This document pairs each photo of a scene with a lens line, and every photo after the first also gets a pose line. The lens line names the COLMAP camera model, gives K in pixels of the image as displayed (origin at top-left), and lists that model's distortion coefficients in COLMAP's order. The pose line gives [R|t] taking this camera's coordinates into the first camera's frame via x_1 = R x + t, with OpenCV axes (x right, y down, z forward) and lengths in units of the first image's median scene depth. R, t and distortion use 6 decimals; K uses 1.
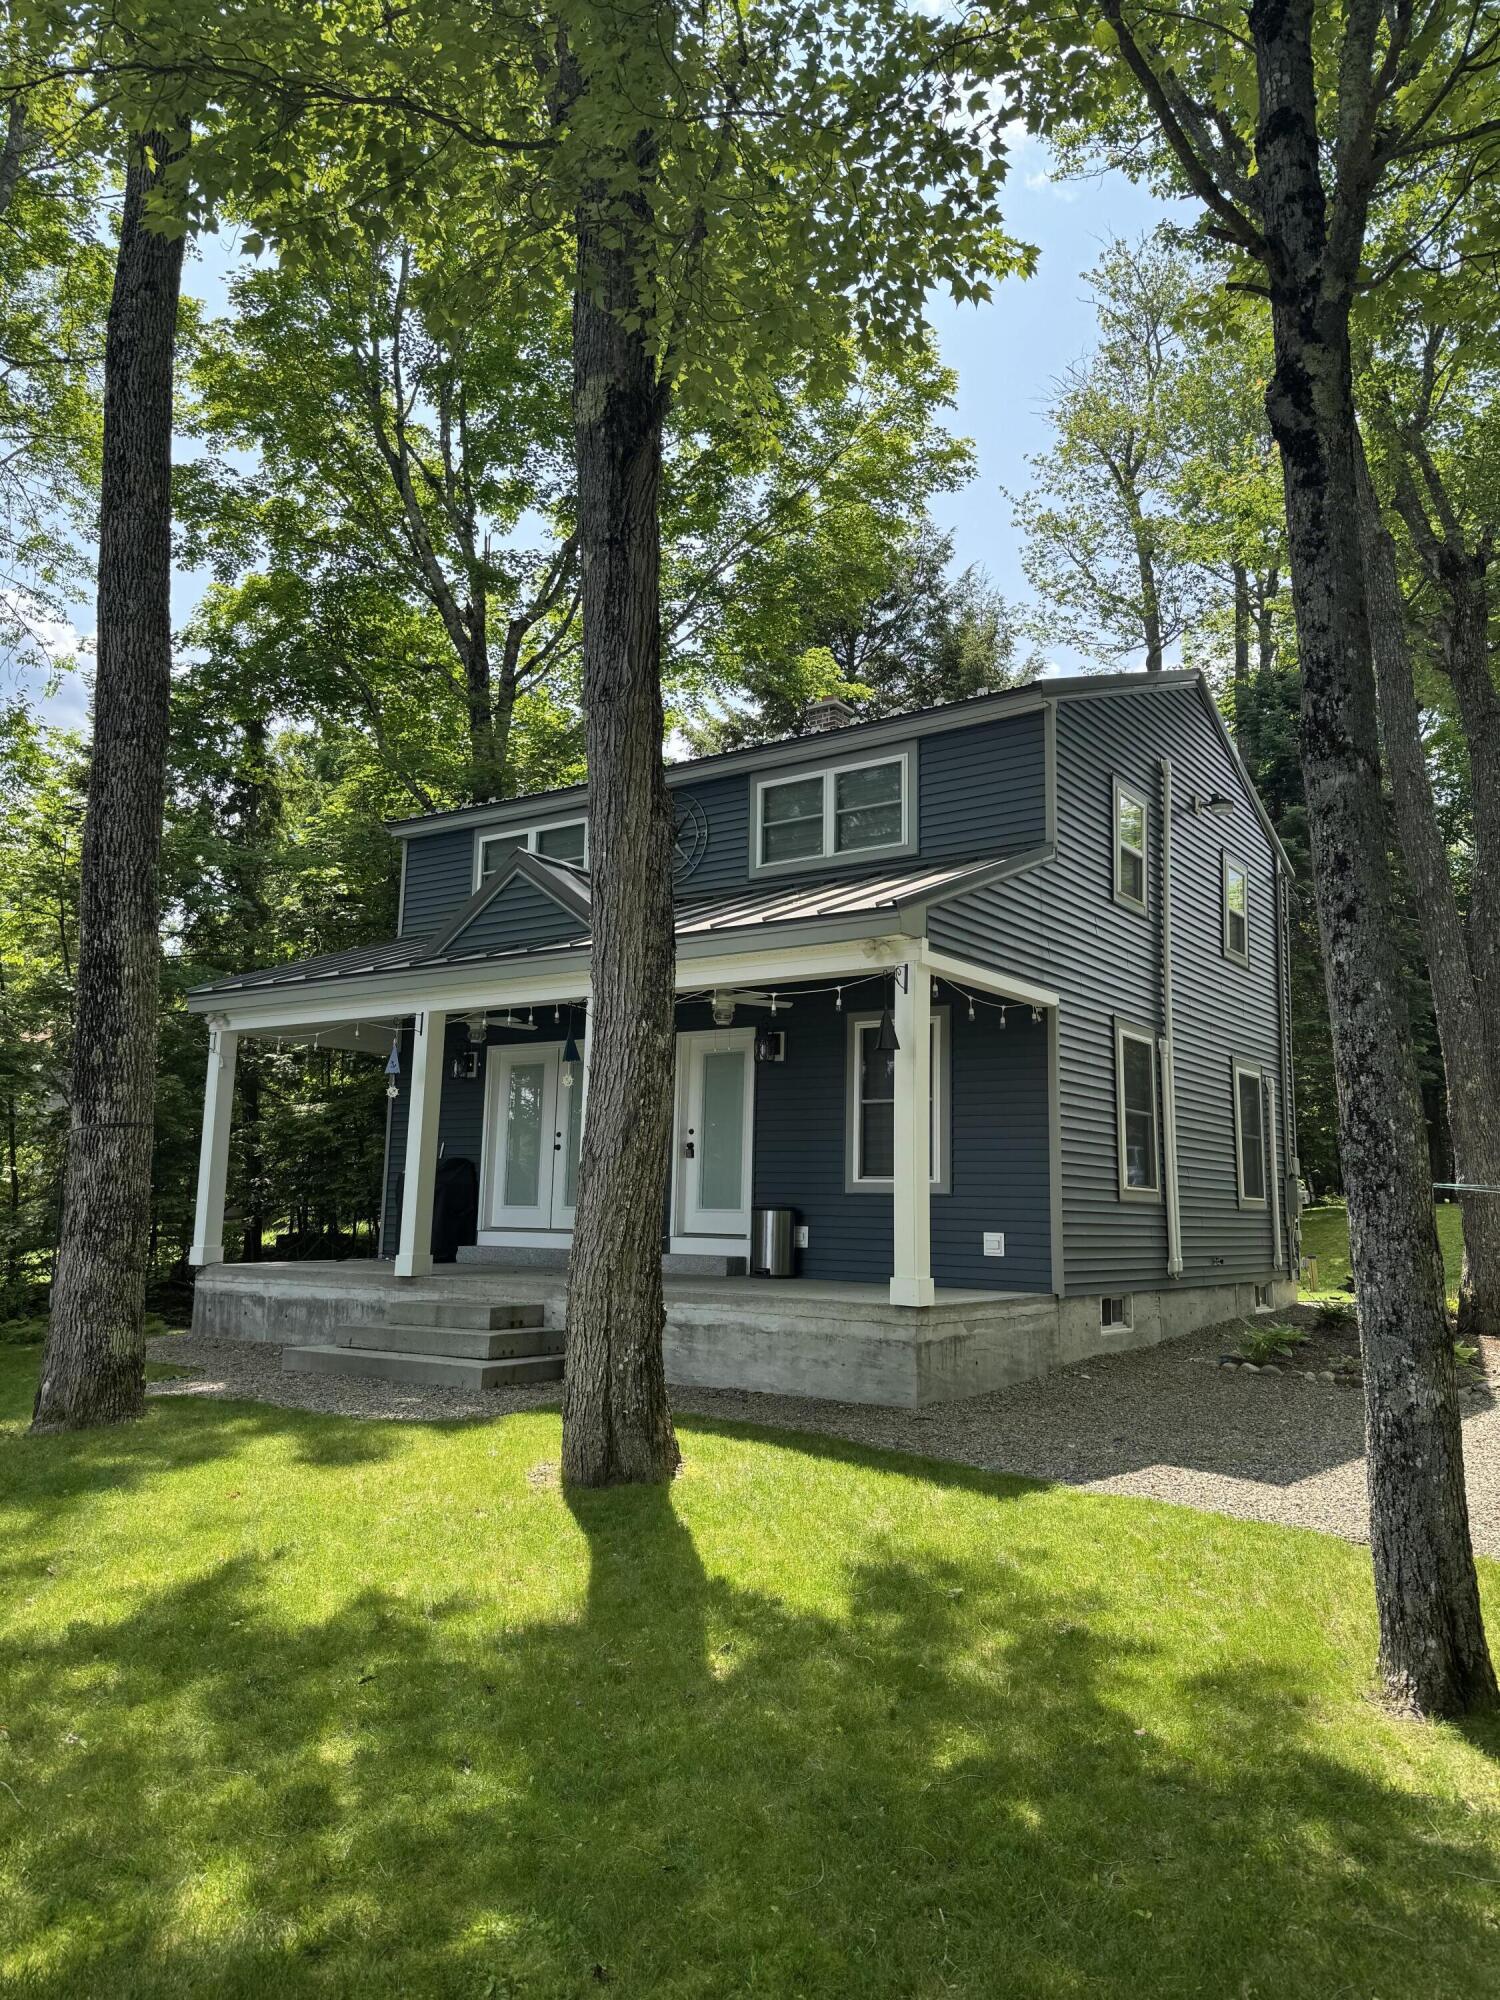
lens RADIAL K [[1406.6, 0, 739.9], [0, 1406.6, 995.0], [0, 0, 1]] dist [0.087580, -0.000824]
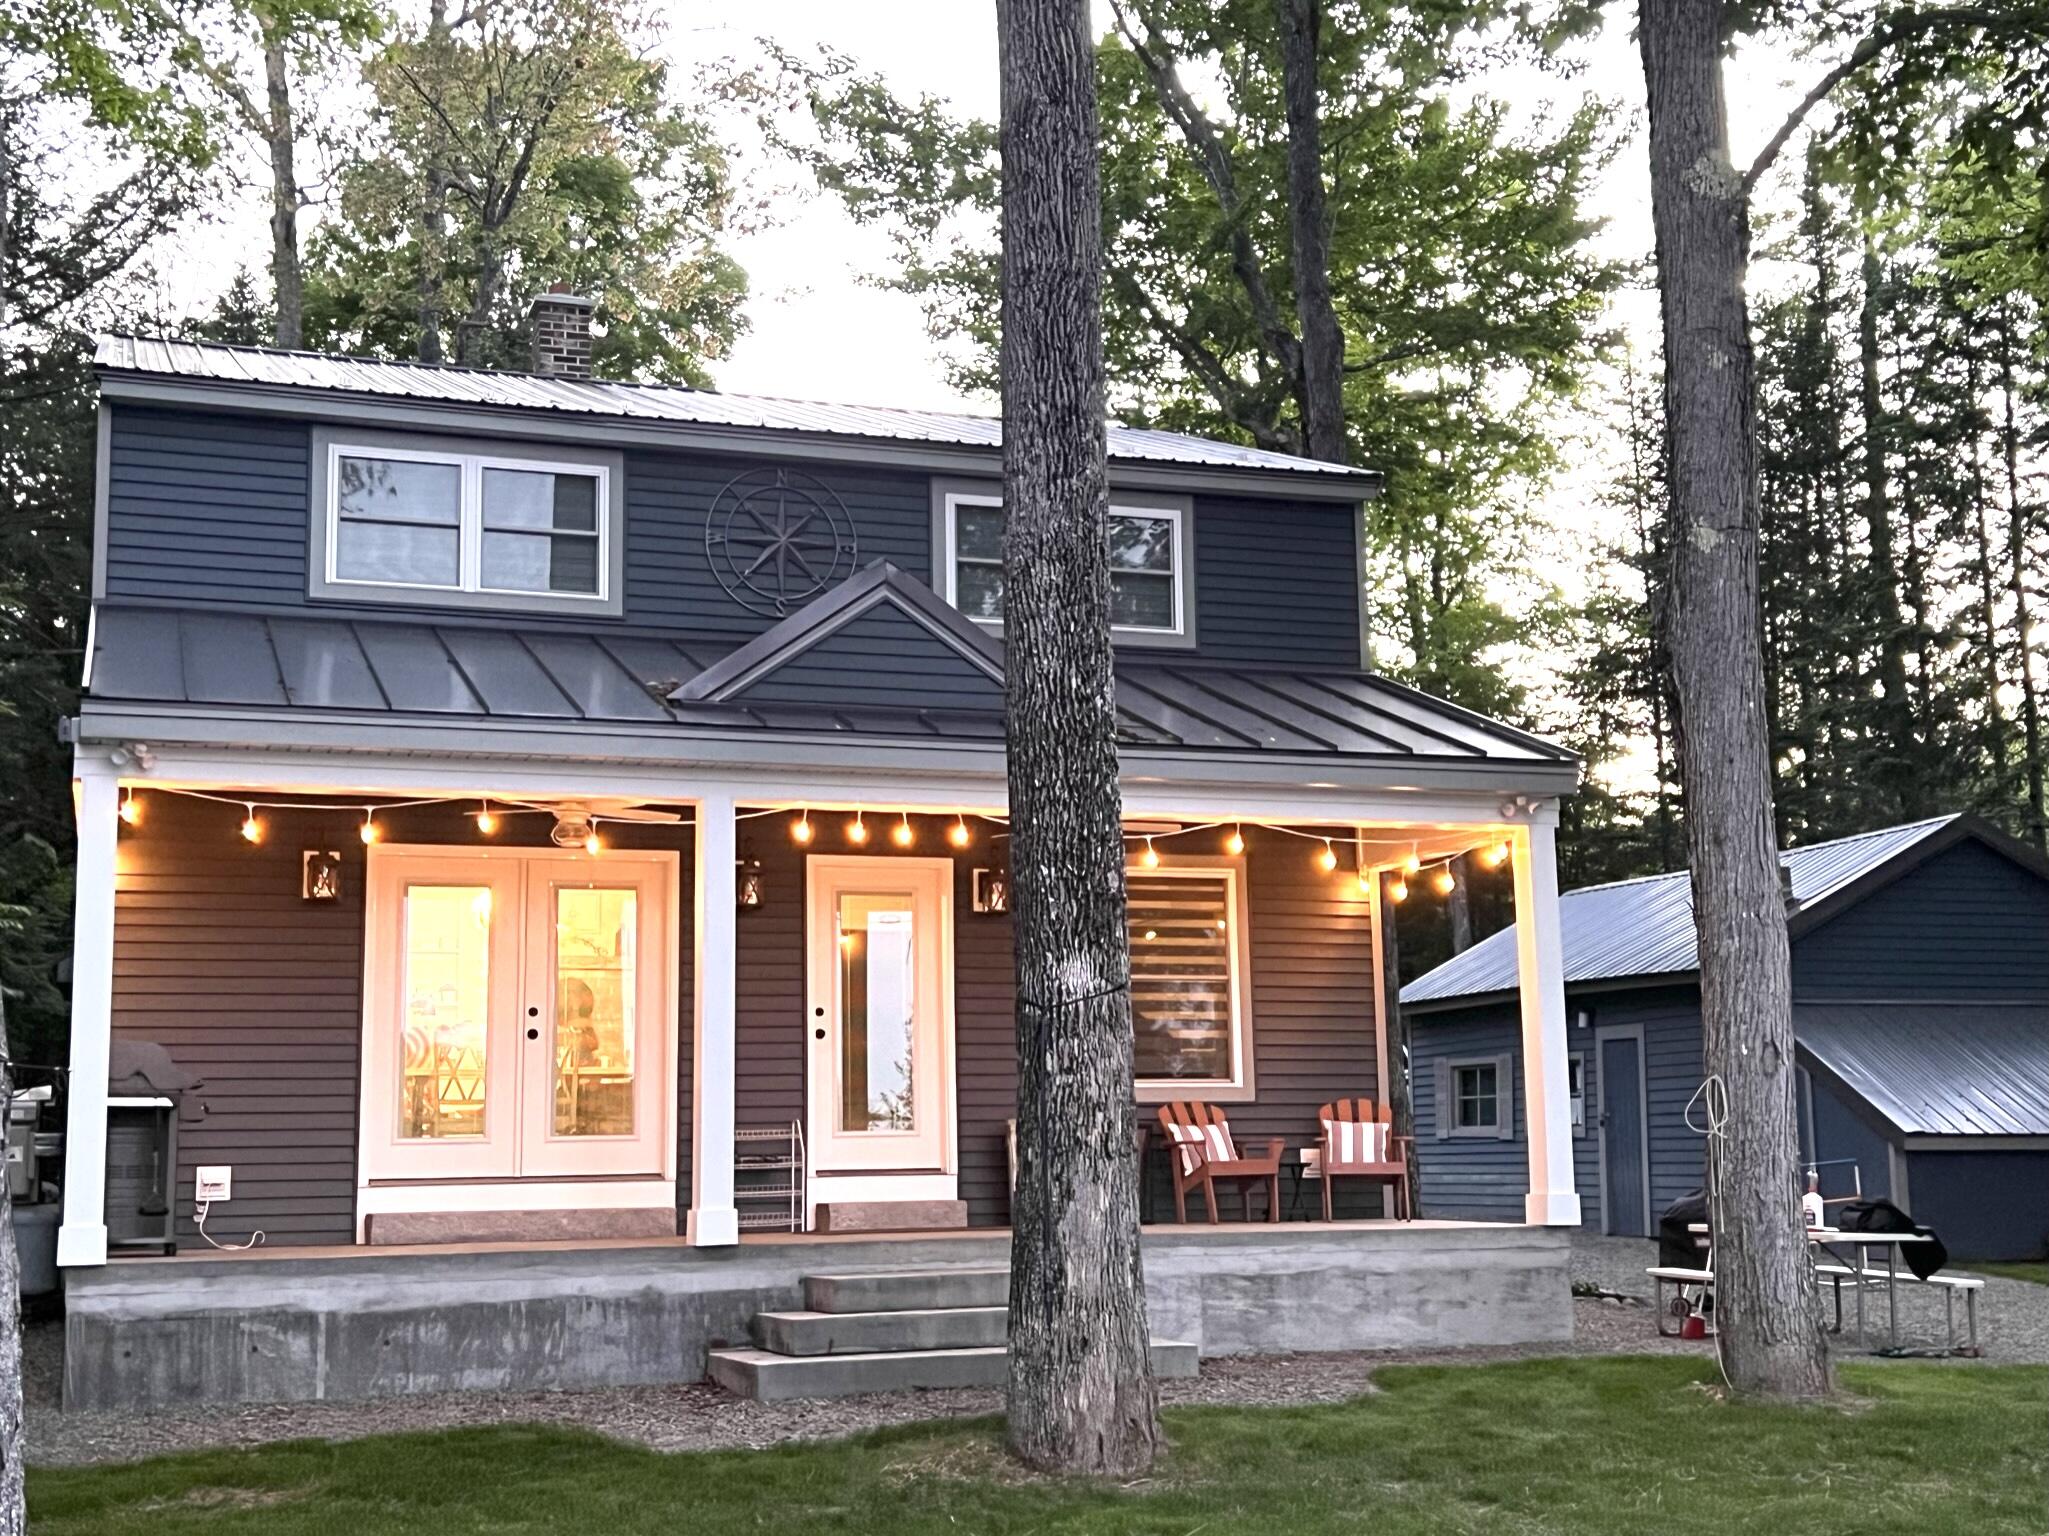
lens RADIAL K [[2638.2, 0, 1036.4], [0, 2638.2, 770.9], [0, 0, 1]] dist [0.208483, -0.609275]
pose [[0.554827, 0.096031, 0.826405, -1.418237], [-0.097781, 0.993958, -0.049853, 0.055917], [-0.826200, -0.053147, 0.560865, 0.362254]]
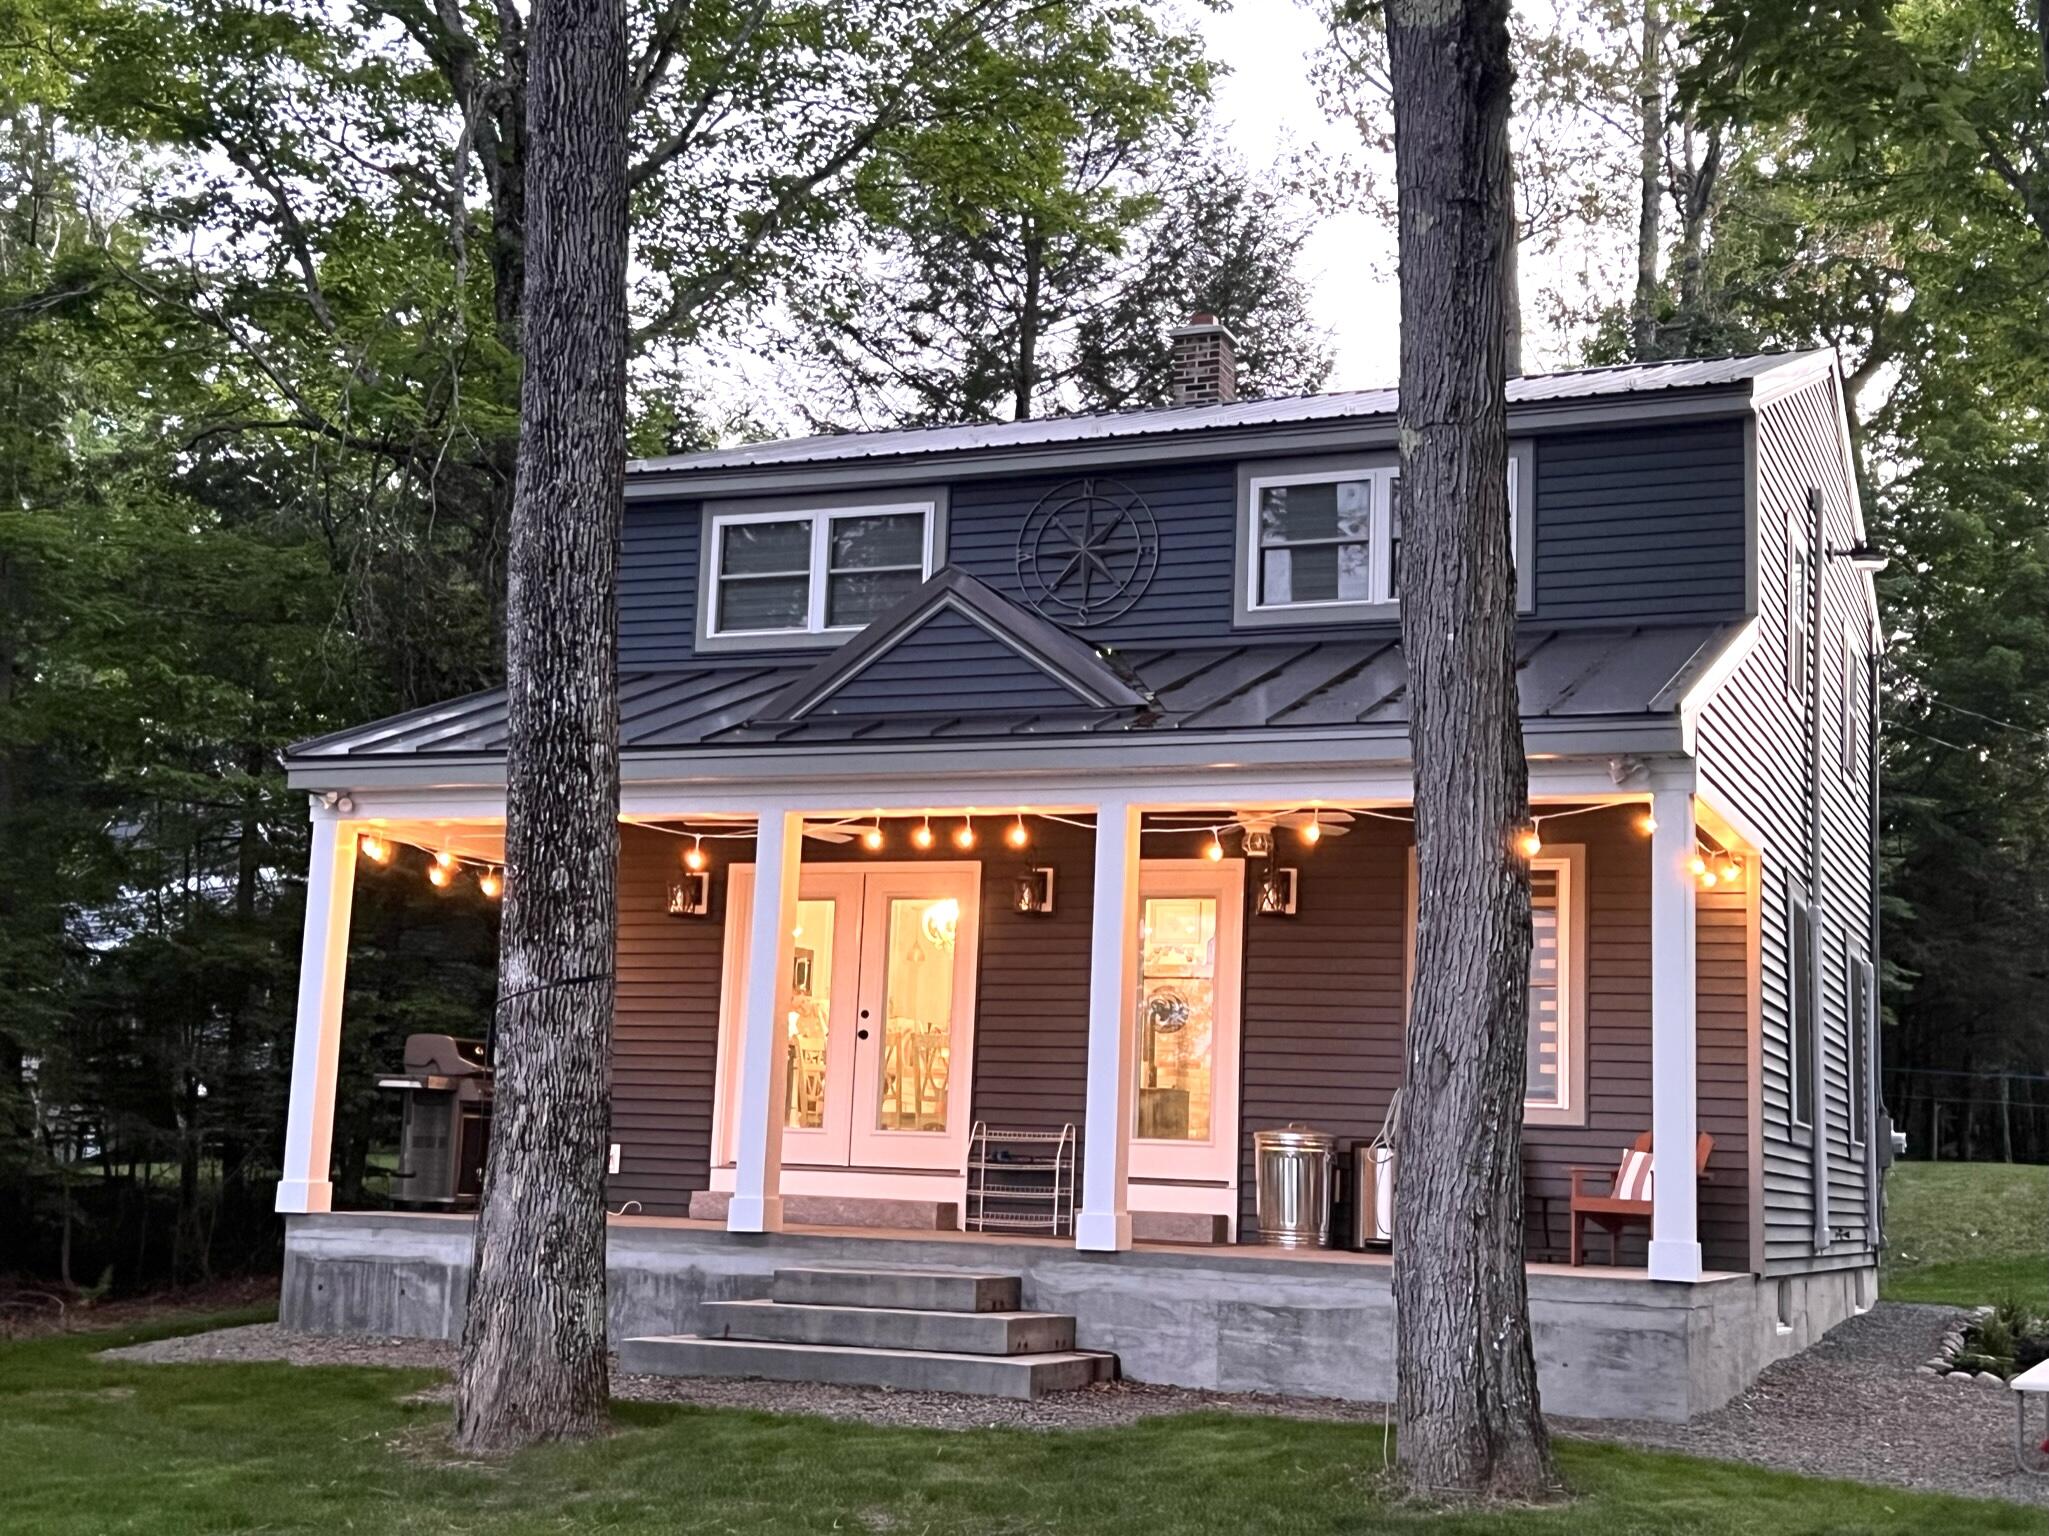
lens RADIAL K [[2638.2, 0, 1036.4], [0, 2638.2, 770.9], [0, 0, 1]] dist [0.208483, -0.609275]
pose [[0.973459, 0.051874, 0.222904, -0.493626], [-0.053065, 0.998591, -0.000648, -0.016395], [-0.222624, -0.011198, 0.974840, -0.225669]]
